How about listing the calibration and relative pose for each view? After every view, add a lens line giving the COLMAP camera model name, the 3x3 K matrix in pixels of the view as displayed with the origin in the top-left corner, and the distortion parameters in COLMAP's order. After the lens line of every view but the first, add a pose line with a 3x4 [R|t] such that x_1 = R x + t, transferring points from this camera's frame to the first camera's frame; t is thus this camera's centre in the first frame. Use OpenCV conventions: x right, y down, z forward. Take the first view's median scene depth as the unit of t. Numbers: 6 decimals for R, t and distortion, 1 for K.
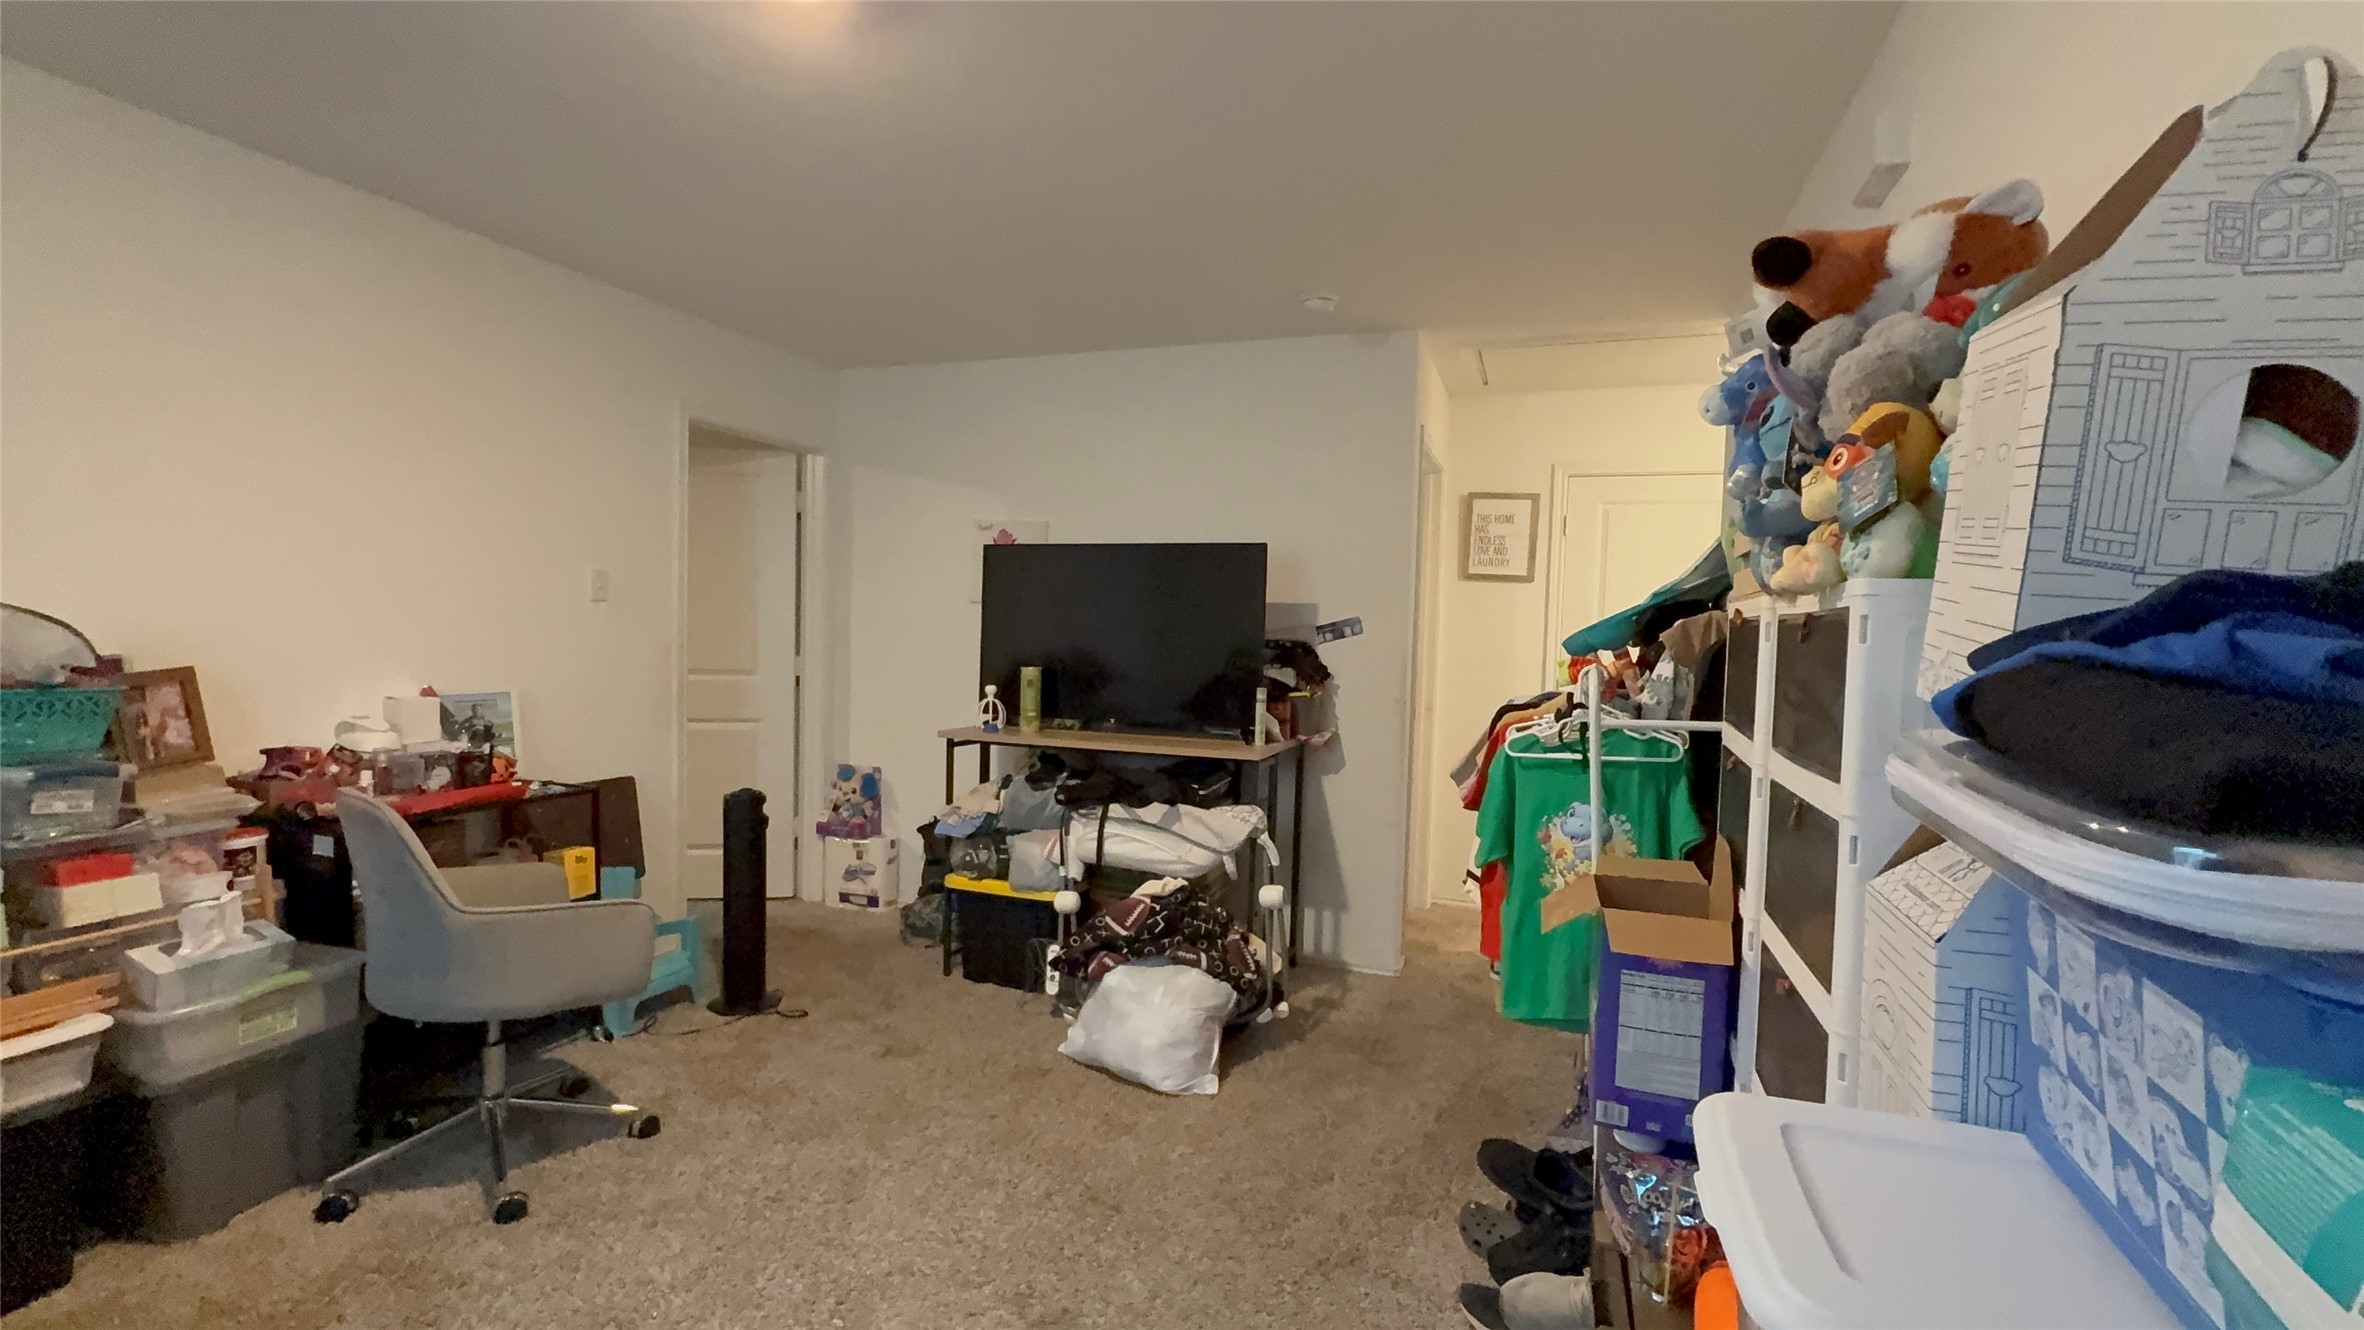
lens RADIAL K [[1033.8, 0, 1182.9], [0, 1033.8, 663.5], [0, 0, 1]] dist [0.001439, -0.000290]
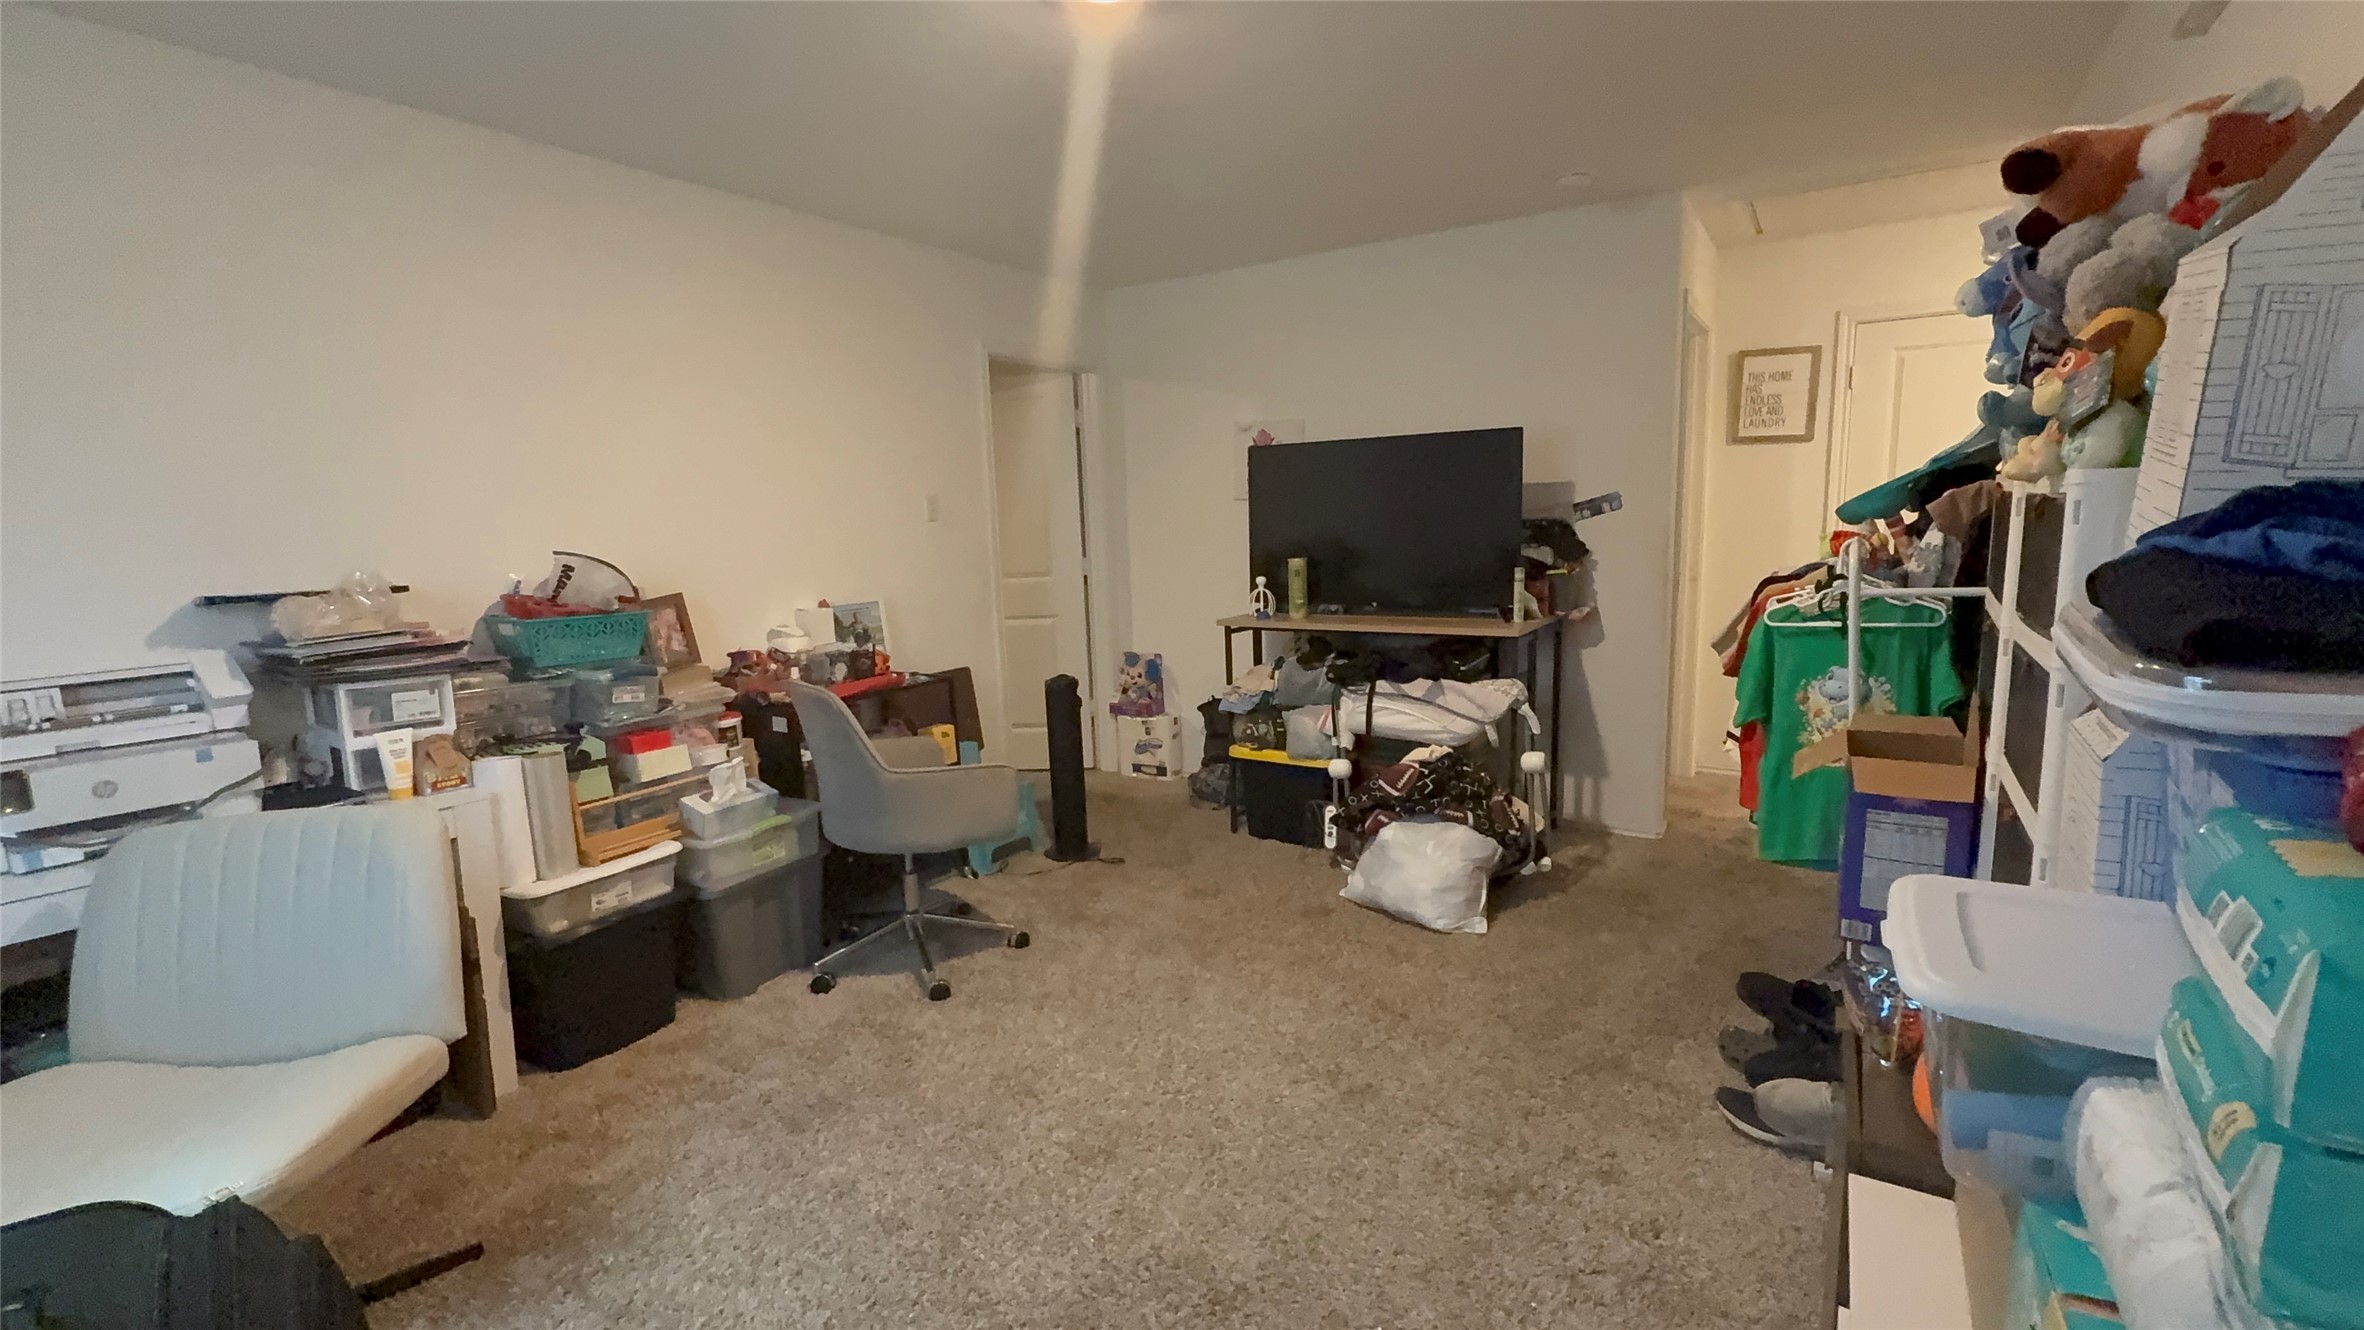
lens RADIAL K [[1033.8, 0, 1182.9], [0, 1033.8, 665.8], [0, 0, 1]] dist [0.001439, -0.000290]
pose [[0.973341, -0.026104, -0.227872, -0.029848], [0.052425, 0.992523, 0.110227, -0.016812], [0.223291, -0.119235, 0.967432, -0.156929]]
